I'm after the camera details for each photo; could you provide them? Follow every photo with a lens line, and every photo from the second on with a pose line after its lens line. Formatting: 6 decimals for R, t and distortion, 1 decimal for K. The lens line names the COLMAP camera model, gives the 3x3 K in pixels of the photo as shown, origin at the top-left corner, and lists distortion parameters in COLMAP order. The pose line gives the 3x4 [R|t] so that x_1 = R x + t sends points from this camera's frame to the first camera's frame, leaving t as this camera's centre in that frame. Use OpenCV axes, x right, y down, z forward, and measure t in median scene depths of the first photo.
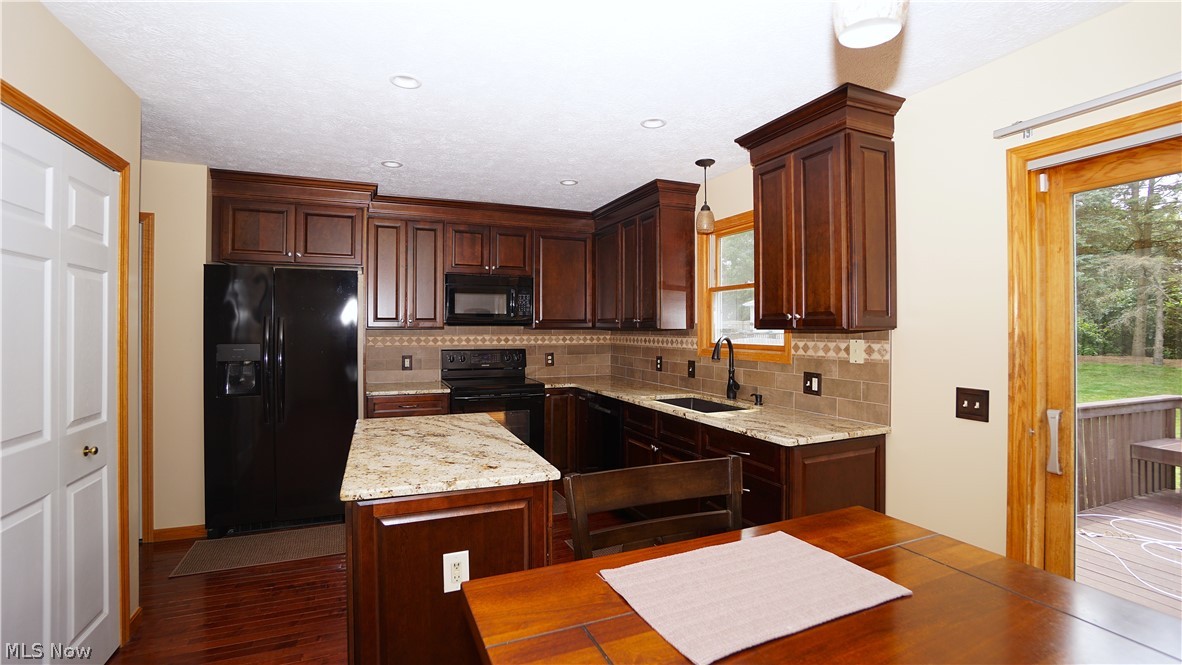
lens RADIAL K [[512.6, 0, 589.5], [0, 512.6, 326.0], [0, 0, 1]] dist [-0.056452, 0.016917]
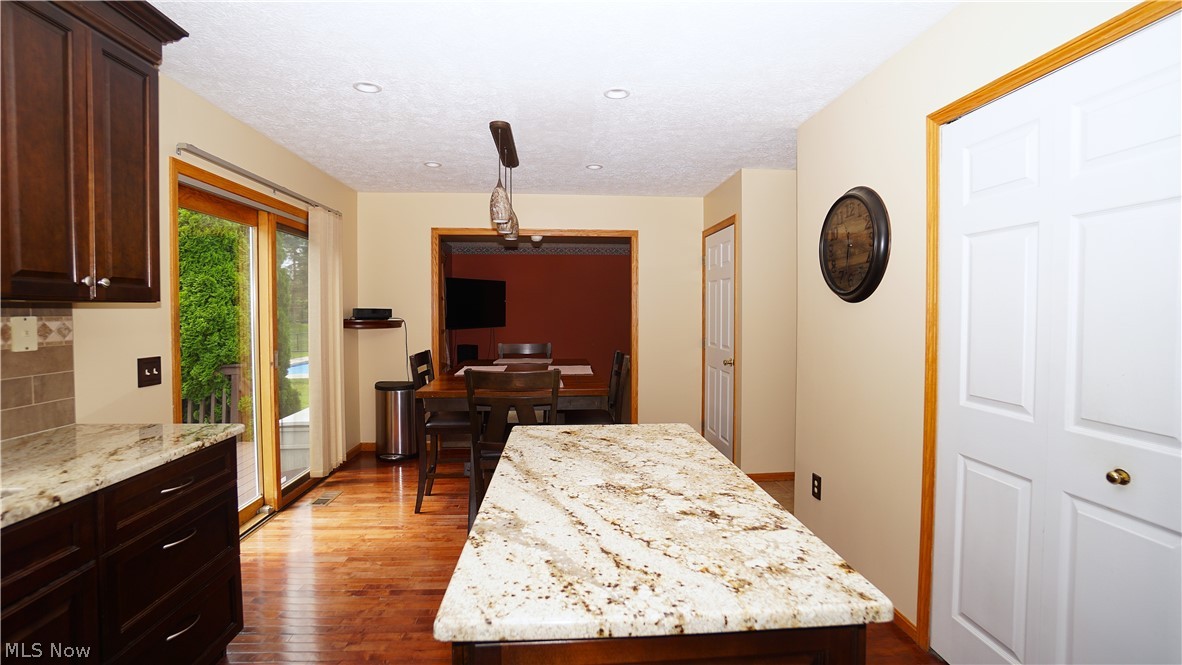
lens RADIAL K [[517.0, 0, 588.0], [0, 517.0, 323.0], [0, 0, 1]] dist [-0.075240, 0.022839]
pose [[-0.942074, -0.008383, 0.335301, -0.312863], [-0.001566, 0.999787, 0.020596, 0.016307], [-0.335402, 0.018878, -0.941886, 1.053378]]
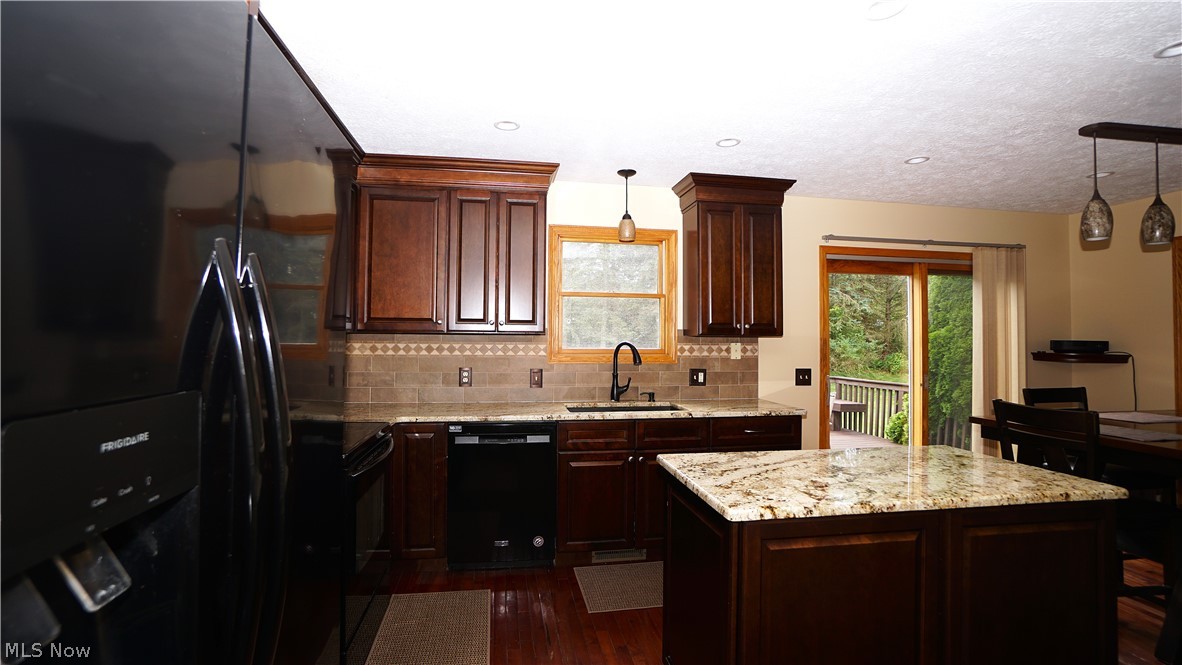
lens RADIAL K [[512.6, 0, 589.5], [0, 512.6, 326.0], [0, 0, 1]] dist [-0.056452, 0.016917]
pose [[0.250090, 0.028691, 0.967797, -0.777568], [-0.011463, 0.999579, -0.026671, 0.017082], [-0.968155, -0.004424, 0.250314, 0.804927]]
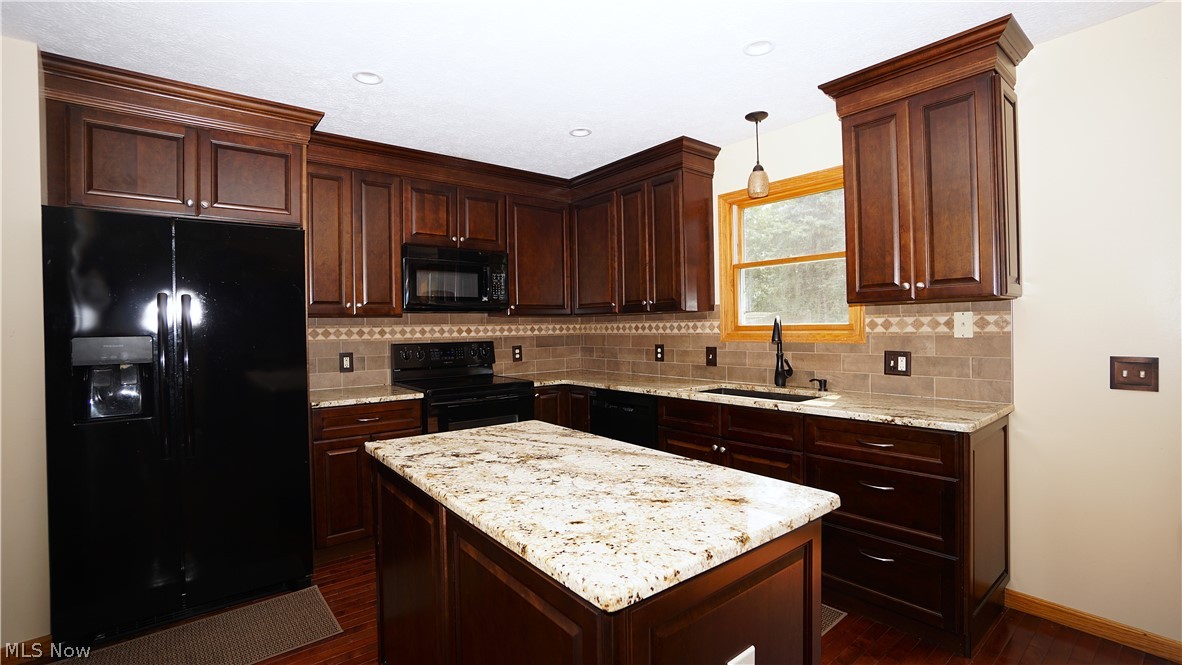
lens RADIAL K [[517.6, 0, 590.3], [0, 517.6, 327.9], [0, 0, 1]] dist [-0.051366, 0.019729]
pose [[0.963391, -0.018015, 0.267494, -0.285212], [0.016849, 0.999836, 0.006651, 0.030031], [-0.267570, -0.001900, 0.963537, 0.229543]]
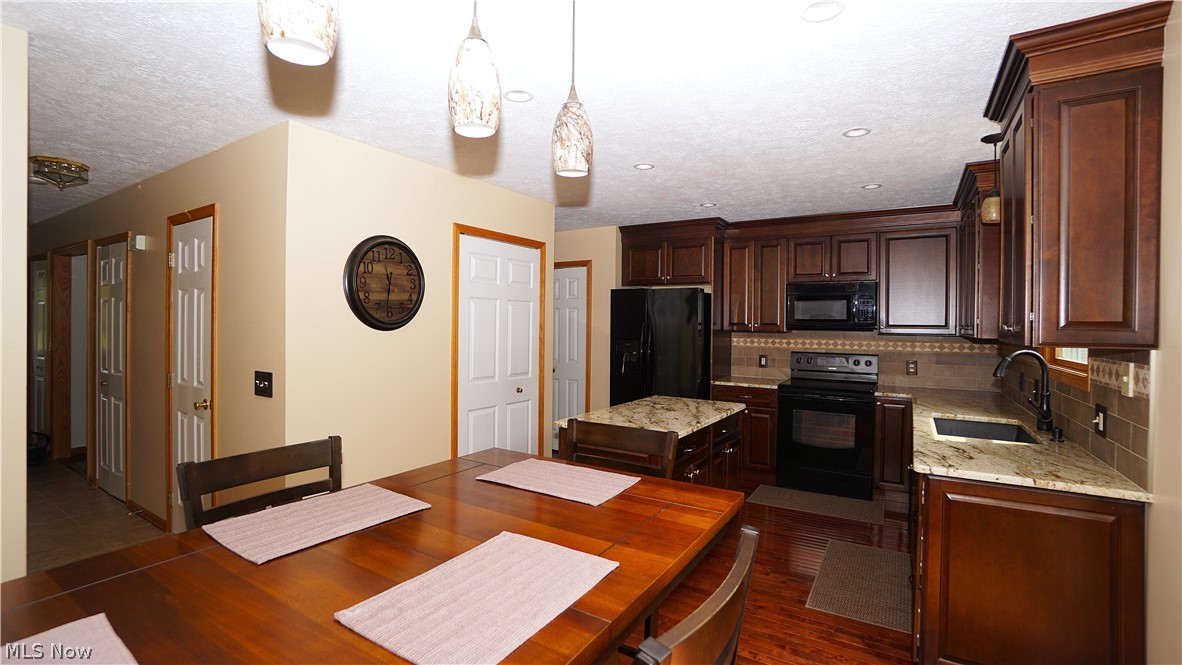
lens RADIAL K [[517.0, 0, 588.0], [0, 517.0, 323.0], [0, 0, 1]] dist [-0.075240, 0.022839]
pose [[0.566404, 0.004815, -0.824114, 0.512227], [-0.008629, 0.999963, -0.000088, -0.015559], [0.824083, 0.007161, 0.566424, 0.006244]]
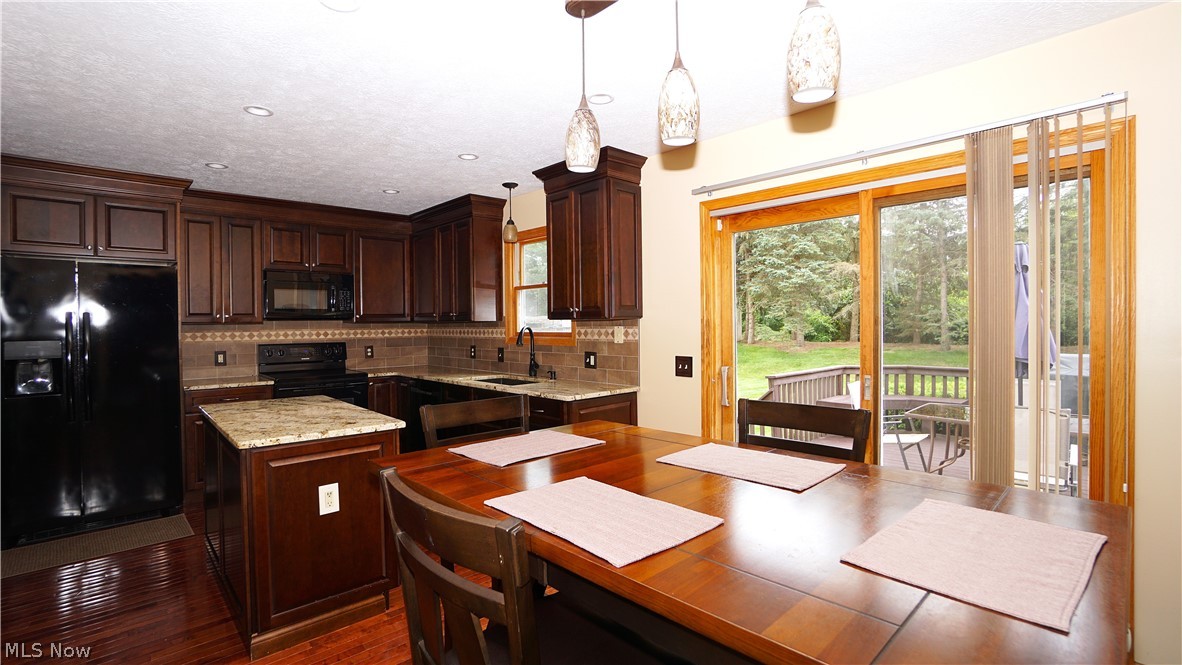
lens RADIAL K [[526.5, 0, 582.1], [0, 526.5, 330.4], [0, 0, 1]] dist [-0.061910, 0.025900]
pose [[0.940525, -0.015588, 0.339366, -0.043596], [0.010196, 0.999792, 0.017664, 0.009217], [-0.339571, -0.013154, 0.940489, -0.253332]]
